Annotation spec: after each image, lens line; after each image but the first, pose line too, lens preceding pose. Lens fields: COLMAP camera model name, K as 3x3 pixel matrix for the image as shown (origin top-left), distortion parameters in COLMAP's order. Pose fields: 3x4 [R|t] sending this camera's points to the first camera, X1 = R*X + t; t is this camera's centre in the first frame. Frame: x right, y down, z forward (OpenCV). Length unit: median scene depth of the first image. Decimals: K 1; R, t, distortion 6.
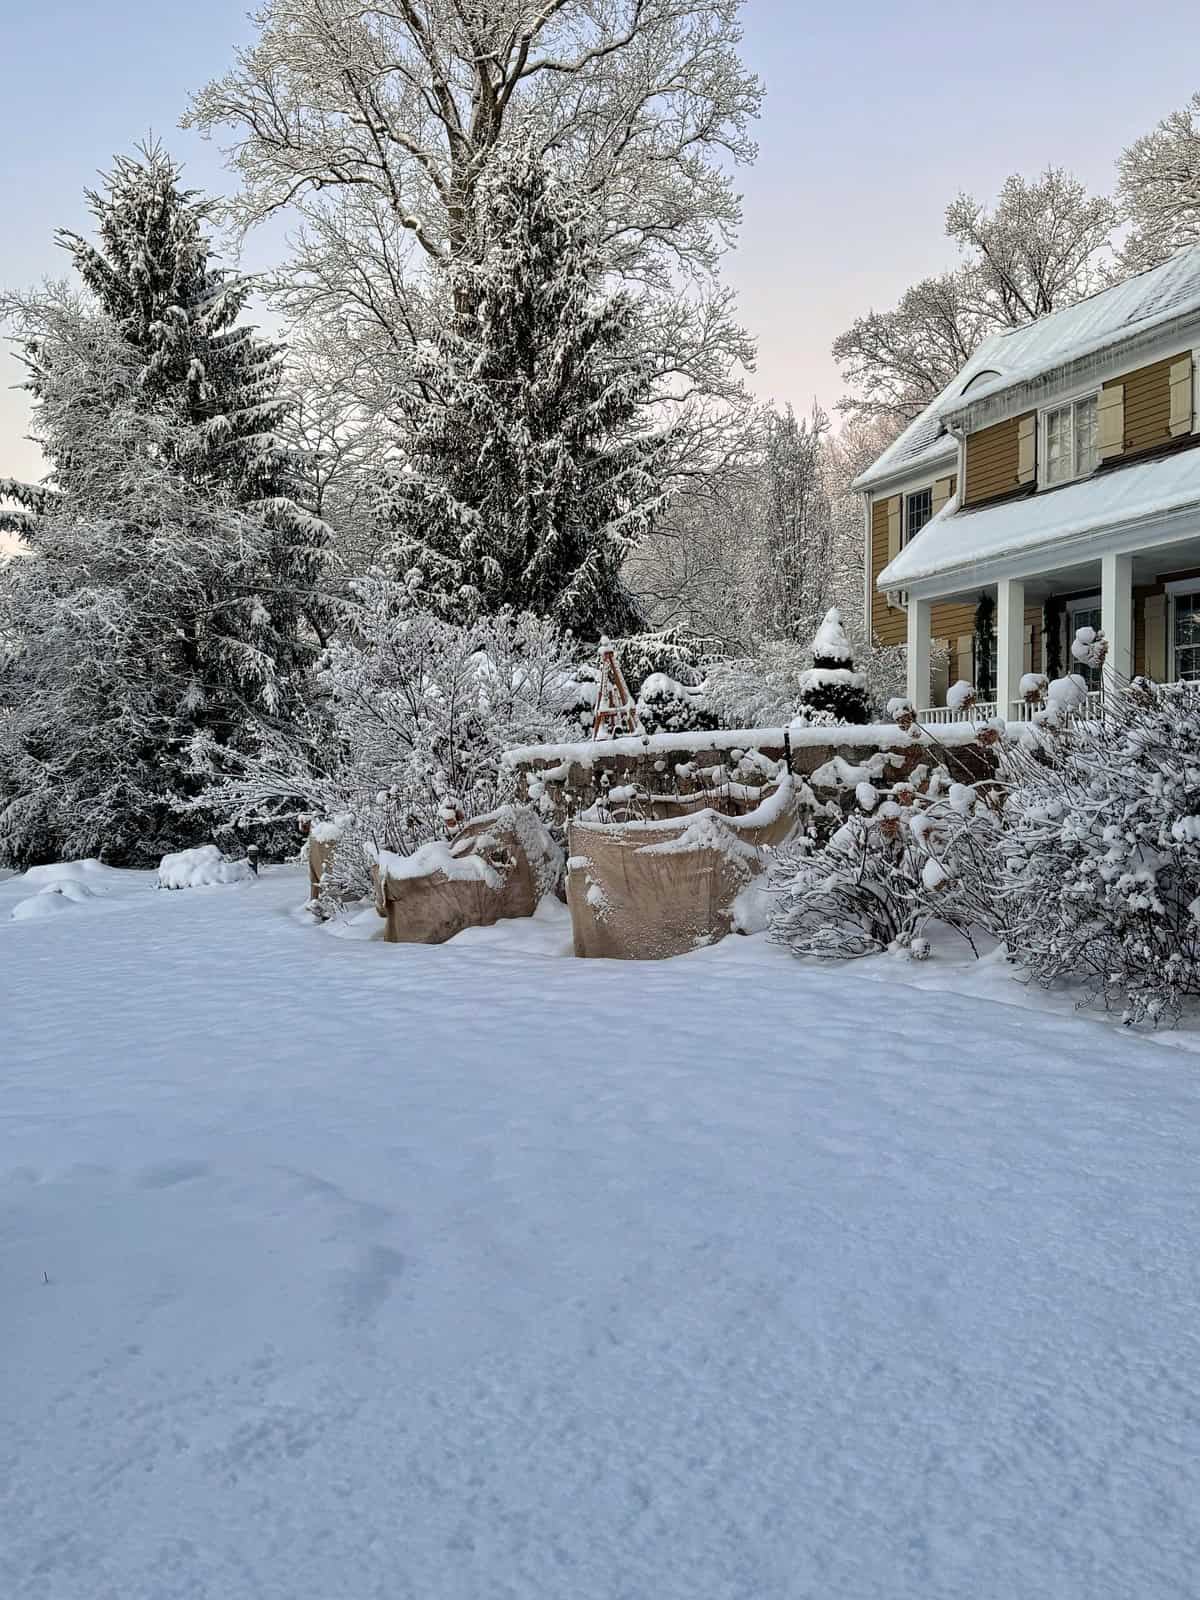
lens RADIAL K [[1443.3, 0, 600.0], [0, 1443.3, 800.0], [0, 0, 1]] dist [0.155183, -0.345633]
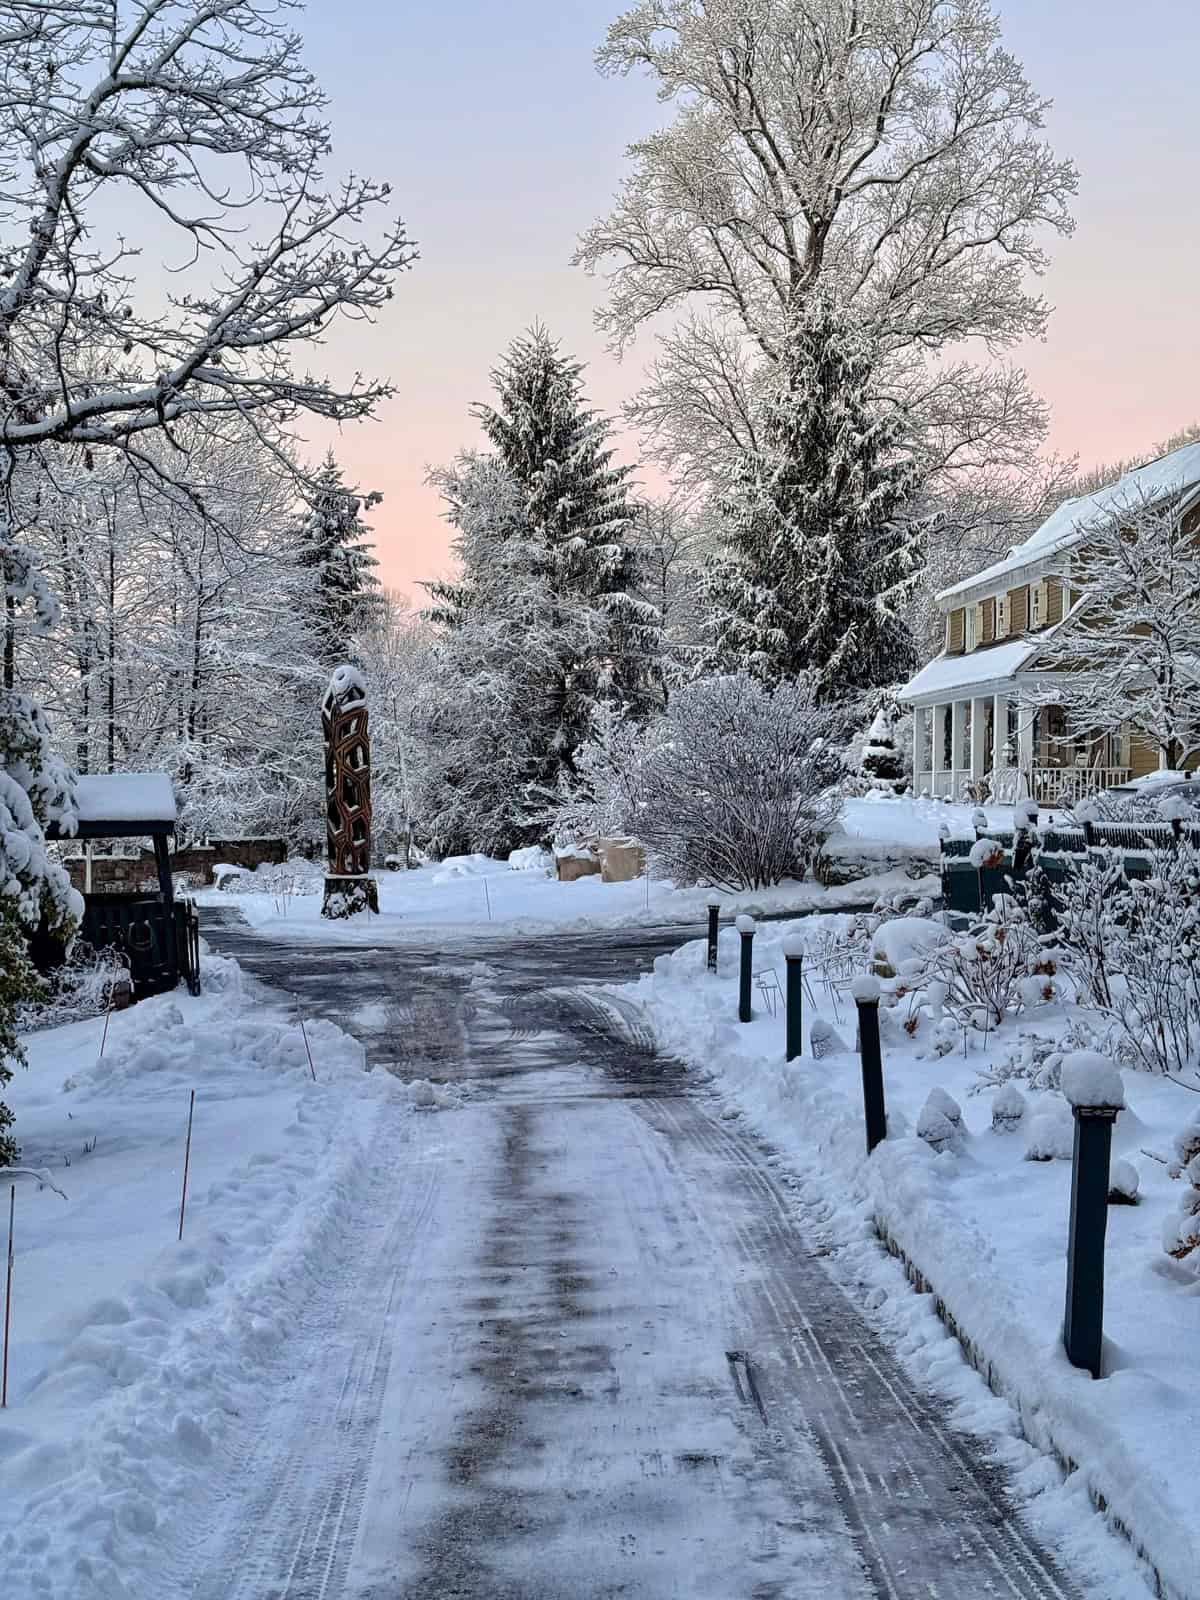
lens RADIAL K [[1493.1, 0, 600.0], [0, 1493.1, 800.0], [0, 0, 1]] dist [0.018395, 0.006144]
pose [[0.961366, 0.003792, -0.275247, 0.140350], [-0.004764, 0.999985, -0.002862, -0.008904], [0.275232, 0.004062, 0.961369, -0.330070]]
